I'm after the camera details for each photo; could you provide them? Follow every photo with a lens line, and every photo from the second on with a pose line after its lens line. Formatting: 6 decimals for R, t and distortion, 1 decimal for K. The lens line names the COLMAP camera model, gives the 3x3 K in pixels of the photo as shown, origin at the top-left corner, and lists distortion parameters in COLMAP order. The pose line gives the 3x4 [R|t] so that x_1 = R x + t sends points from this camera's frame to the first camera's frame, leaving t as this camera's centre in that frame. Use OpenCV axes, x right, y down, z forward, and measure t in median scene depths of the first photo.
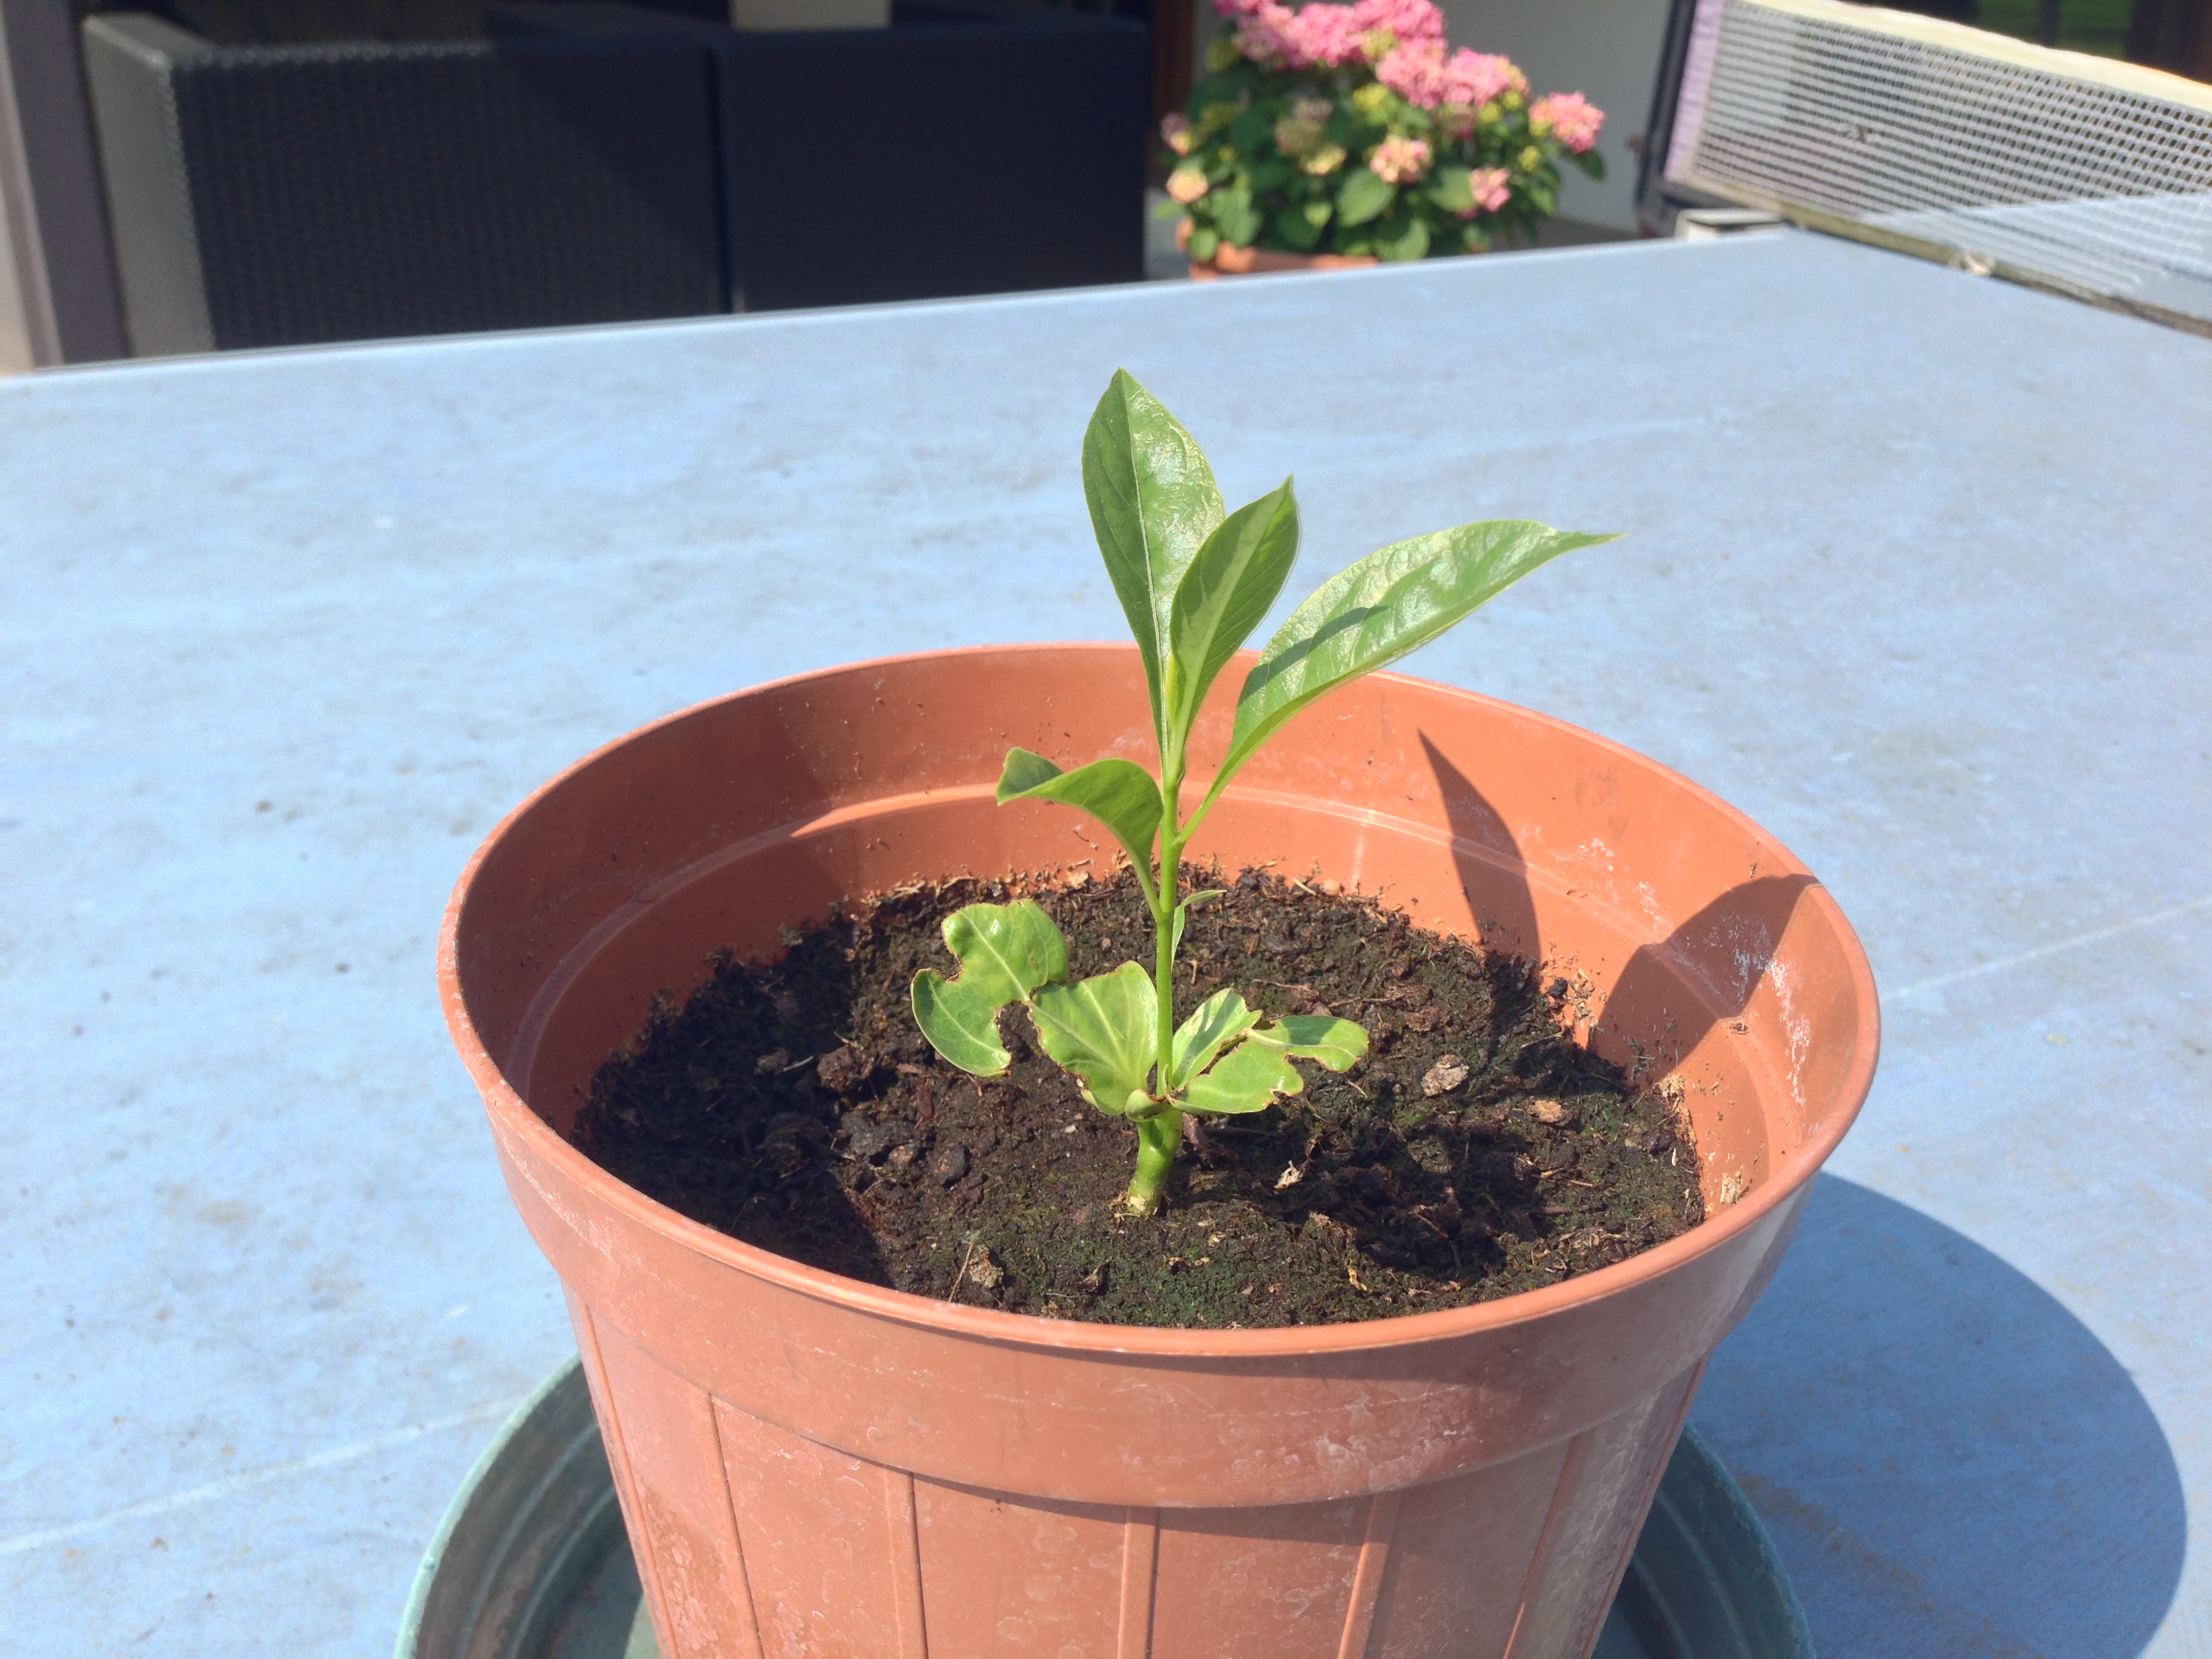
lens RADIAL K [[2056.7, 0, 1105.6], [0, 2056.7, 825.5], [0, 0, 1]] dist [0.036882, 0.000000]
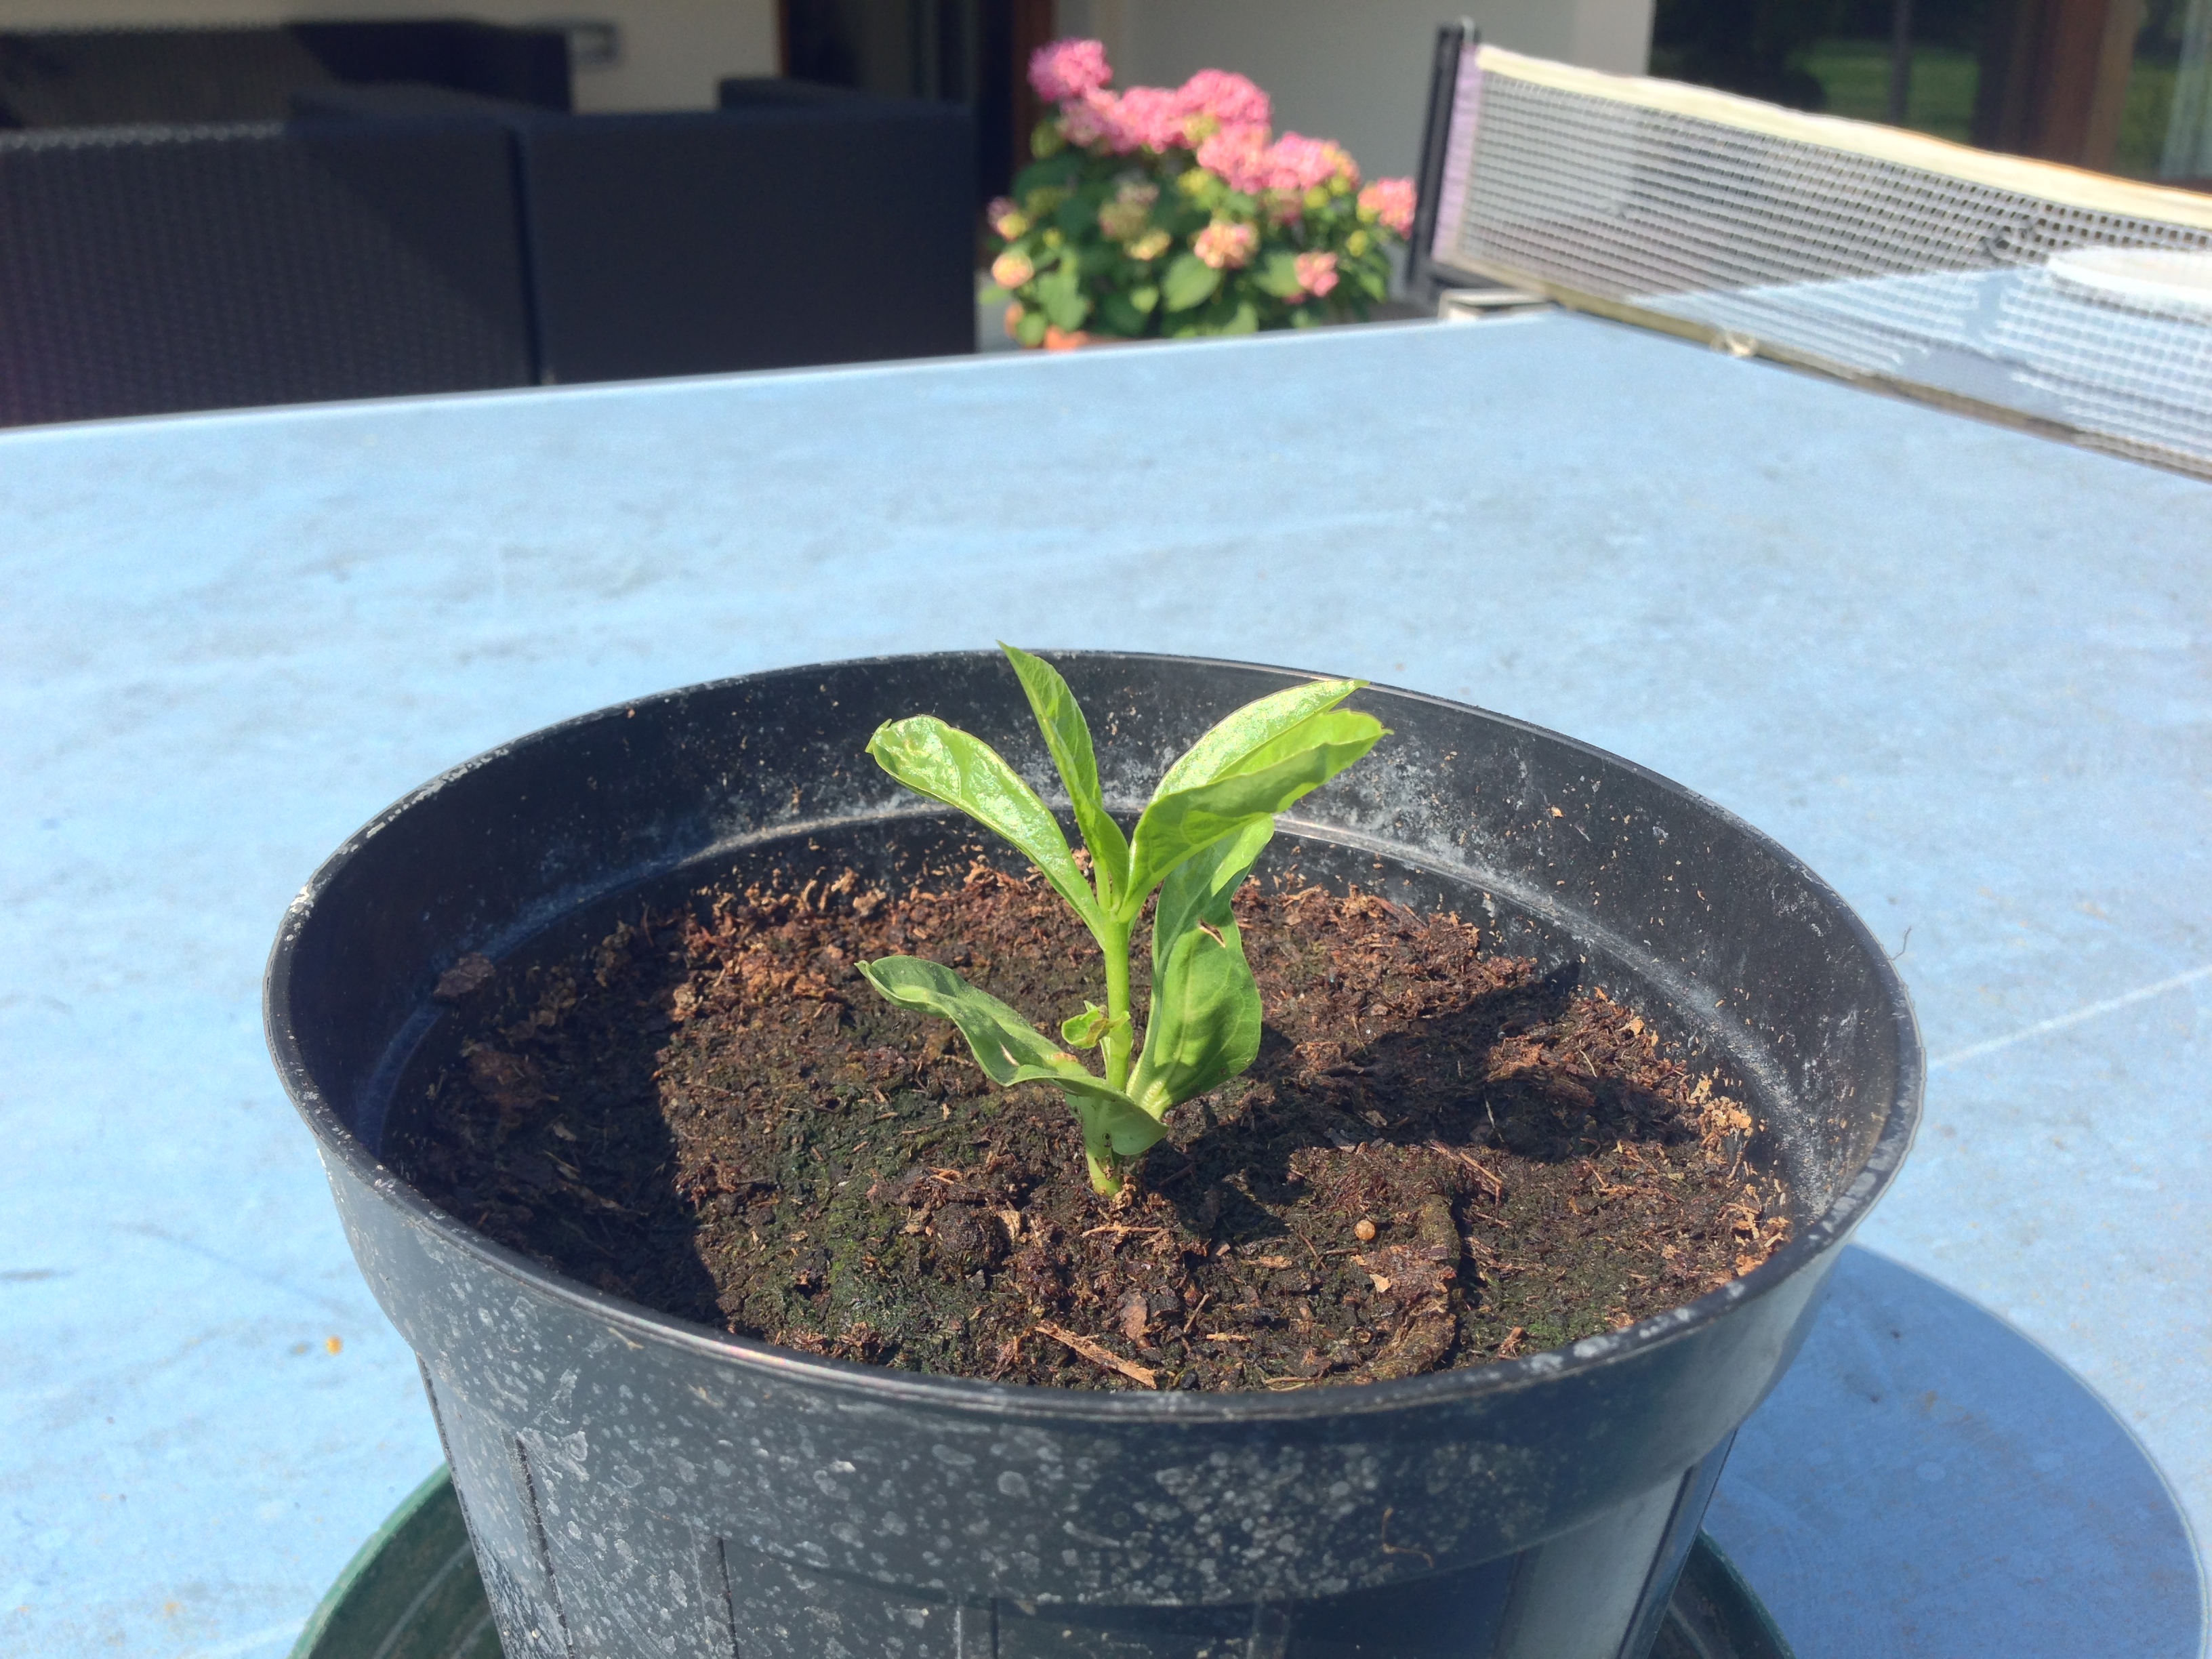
lens RADIAL K [[2056.7, 0, 1103.6], [0, 2056.7, 845.7], [0, 0, 1]] dist [0.036882, 0.000000]
pose [[0.998727, -0.013646, 0.048557, 0.122966], [0.015160, 0.999406, -0.030943, -0.026376], [-0.048105, 0.031640, 0.998341, 0.118844]]
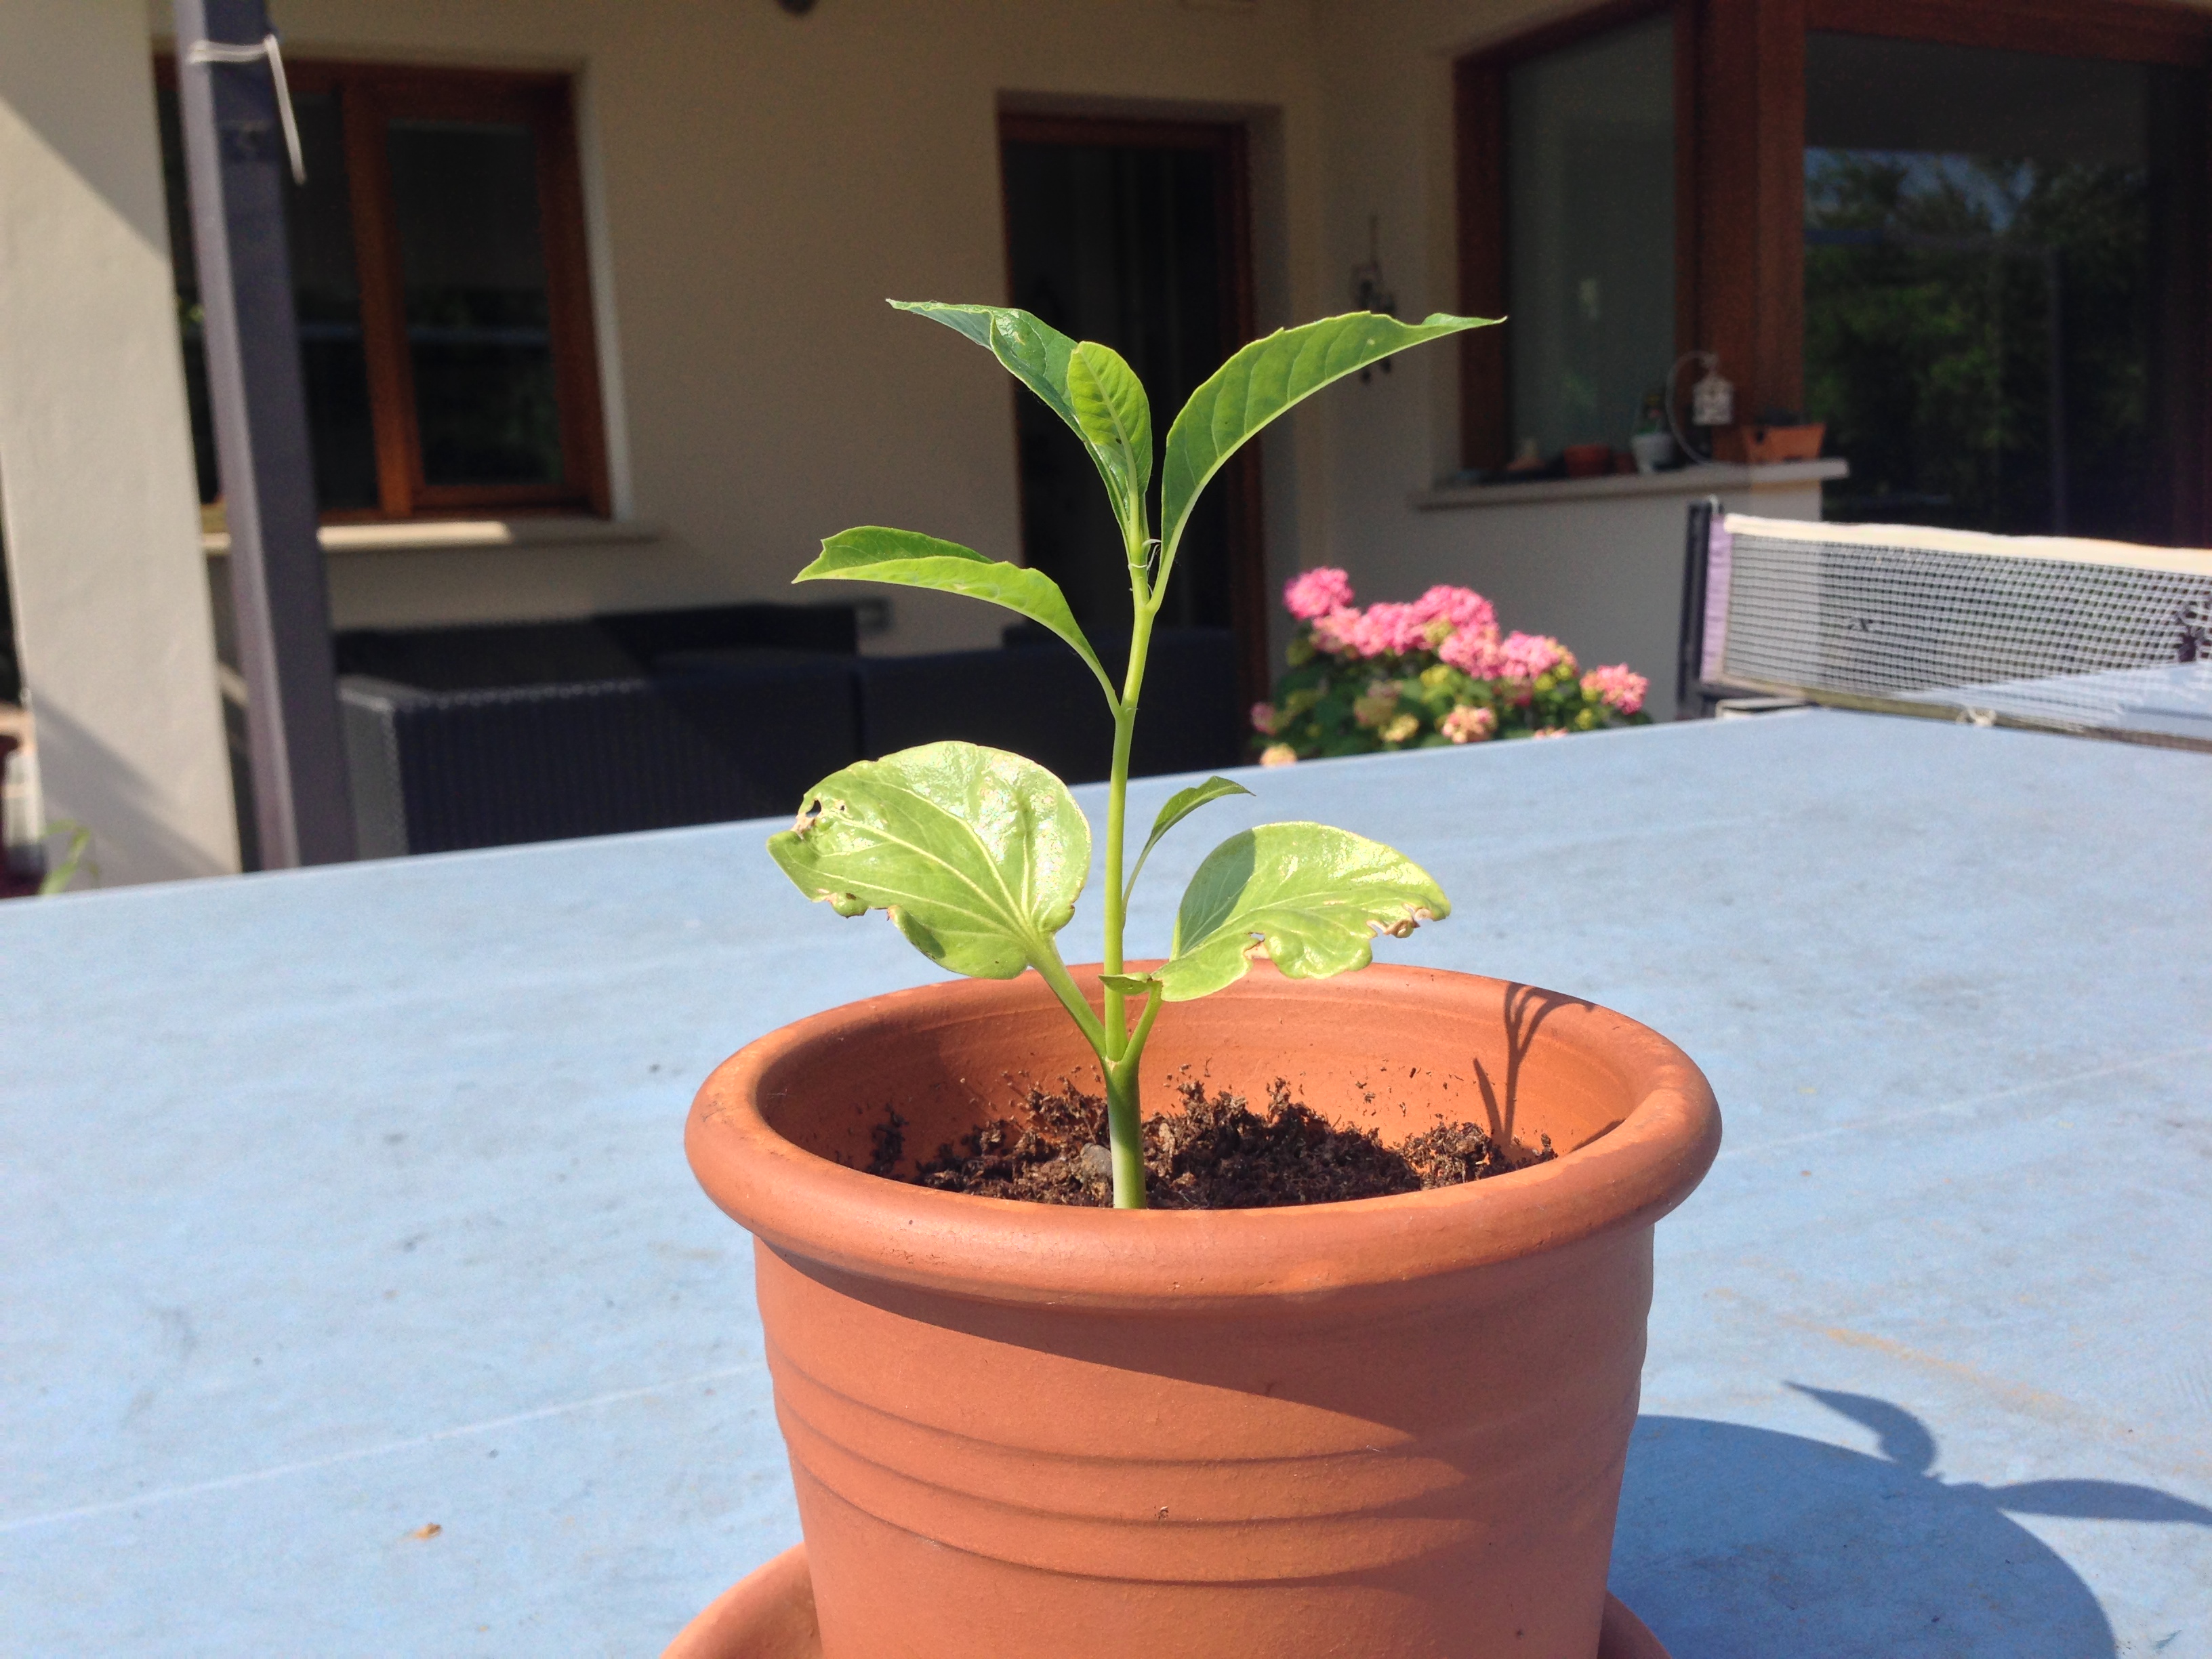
lens RADIAL K [[2056.7, 0, 1087.9], [0, 2056.7, 844.0], [0, 0, 1]] dist [0.036882, 0.000000]
pose [[0.997167, -0.058715, -0.047012, -0.042997], [0.042922, 0.957450, -0.285389, 0.162056], [0.061769, 0.282563, 0.957258, -0.184602]]
